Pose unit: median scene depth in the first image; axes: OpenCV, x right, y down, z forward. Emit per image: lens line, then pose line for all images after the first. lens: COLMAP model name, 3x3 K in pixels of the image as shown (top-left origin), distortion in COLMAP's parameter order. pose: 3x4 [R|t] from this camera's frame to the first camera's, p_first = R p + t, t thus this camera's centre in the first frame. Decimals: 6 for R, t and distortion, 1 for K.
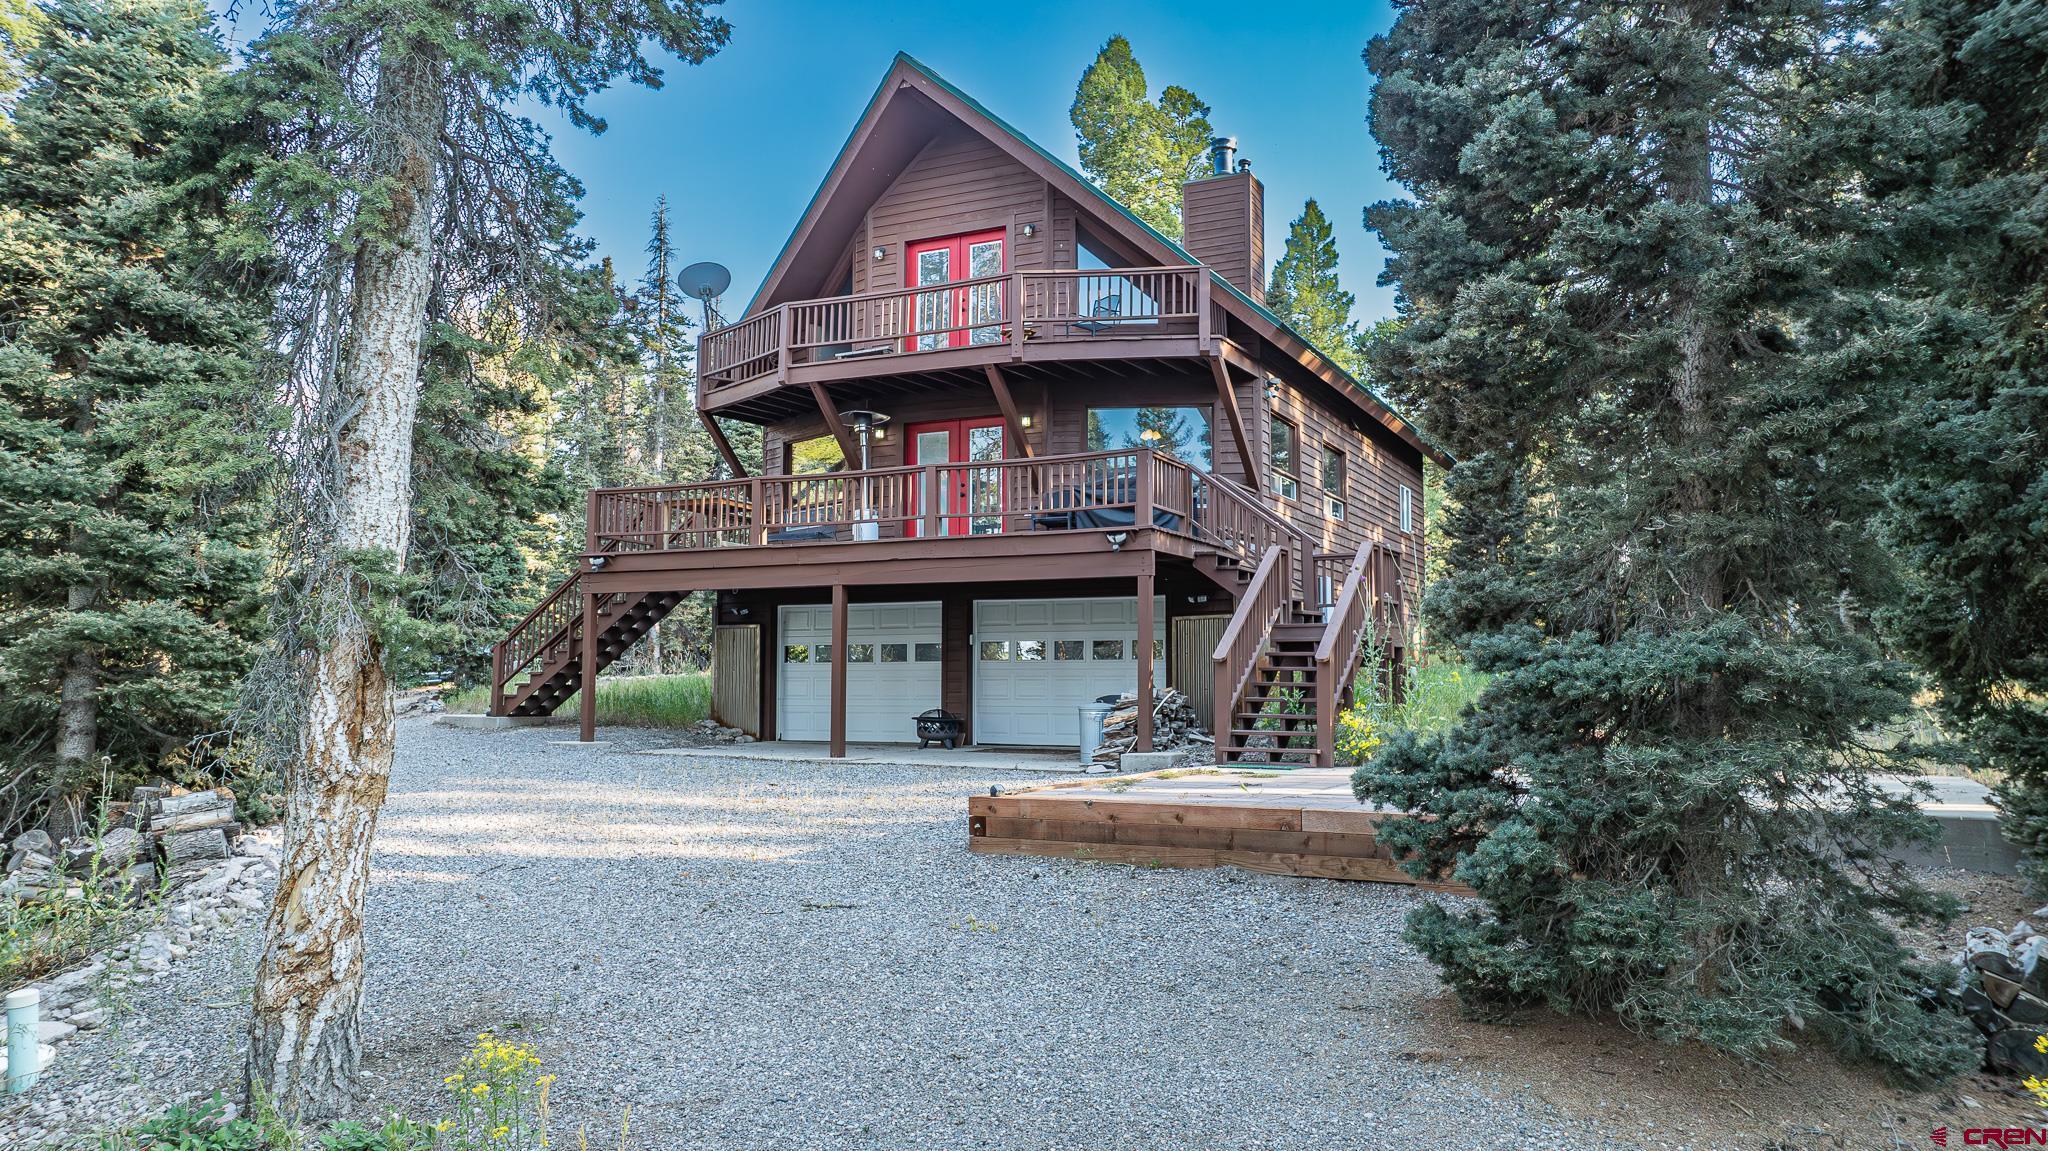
lens RADIAL K [[1439.9, 0, 1024.0], [0, 1439.9, 575.5], [0, 0, 1]] dist [-0.010234, -0.019985]
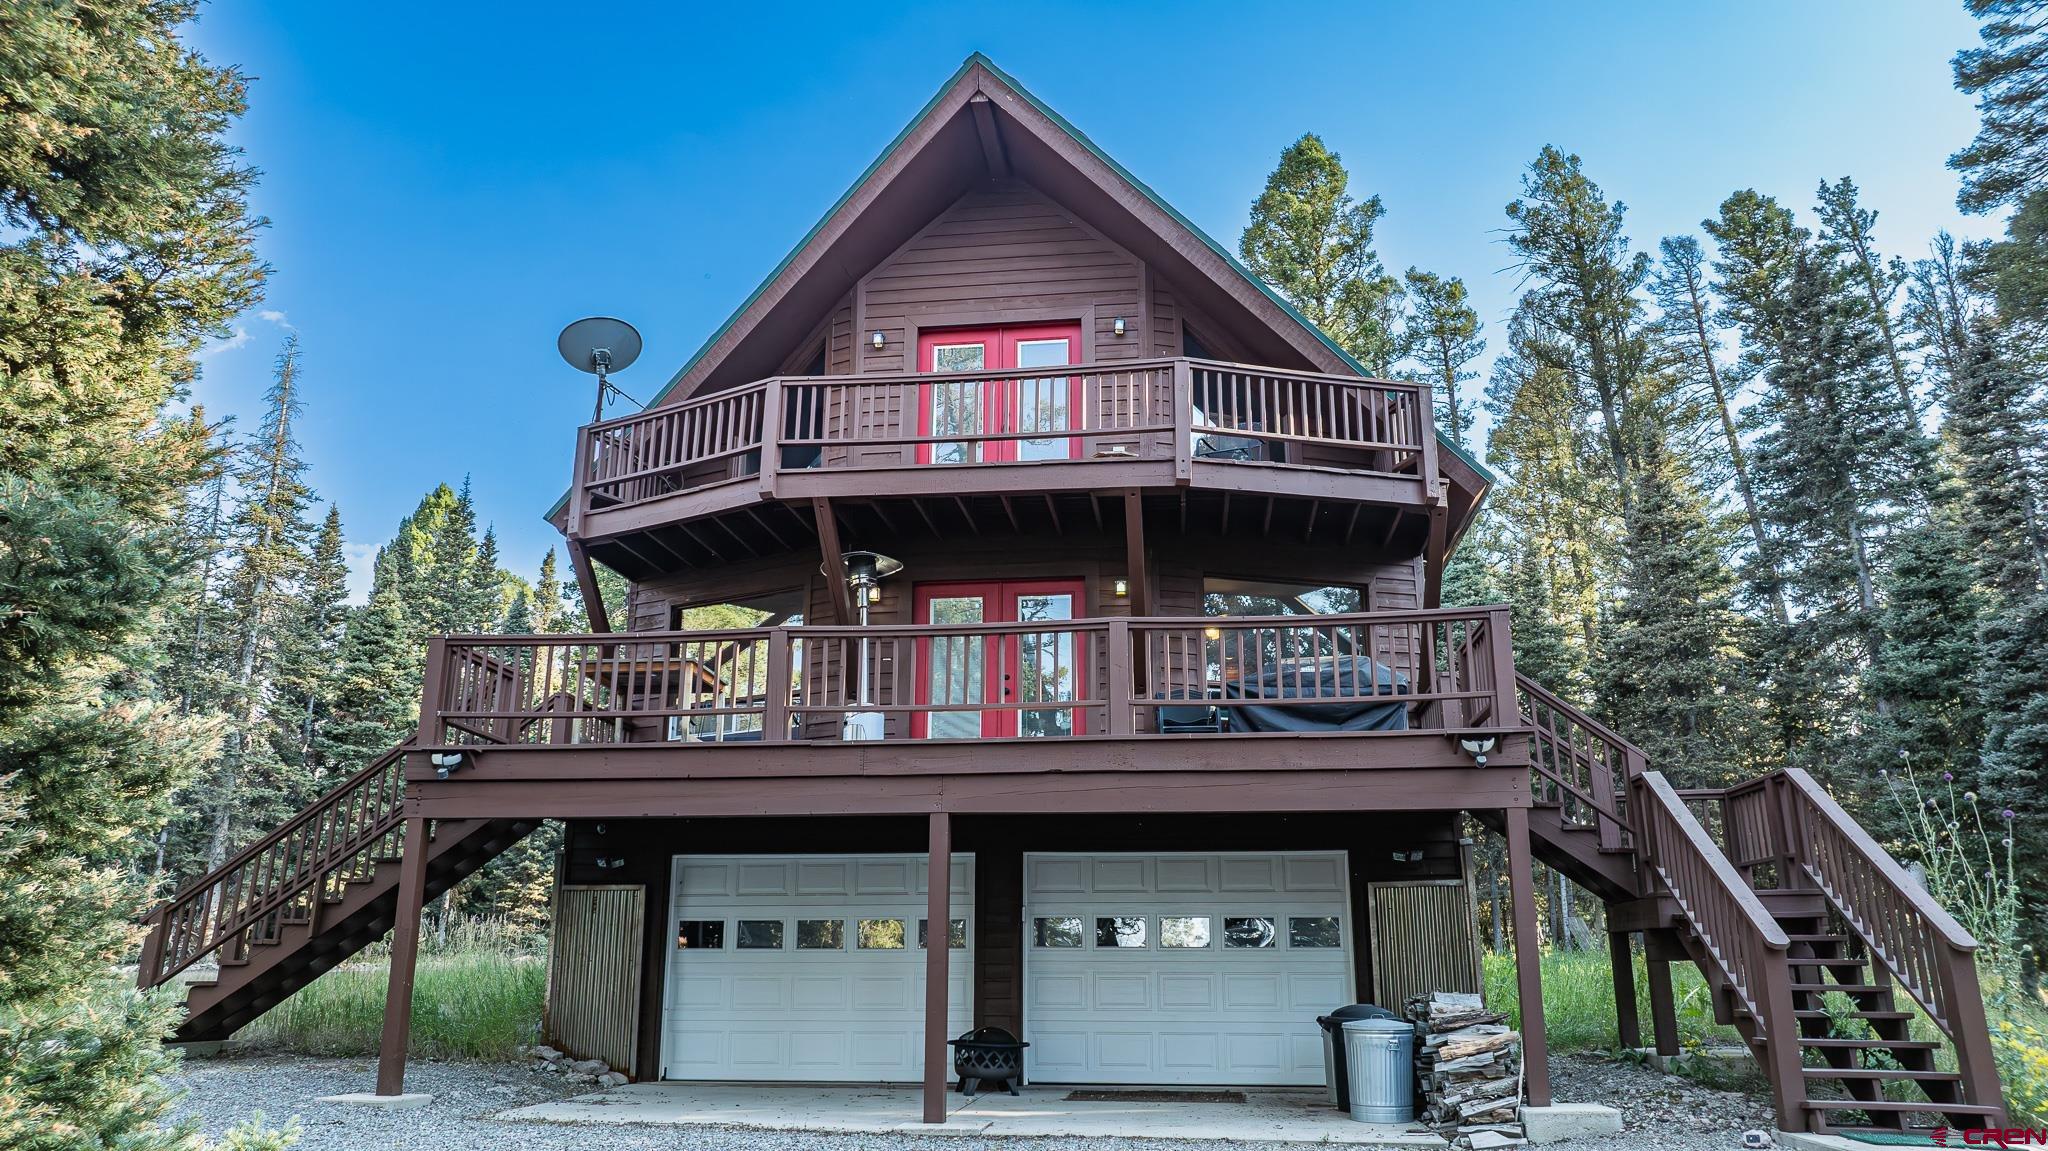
lens RADIAL K [[1439.9, 0, 1024.0], [0, 1439.9, 575.5], [0, 0, 1]] dist [-0.010234, -0.019985]
pose [[0.944029, 0.089233, 0.317562, -0.250452], [-0.025690, 0.979680, -0.198914, 0.023722], [-0.328859, 0.179623, 0.927139, 0.366198]]
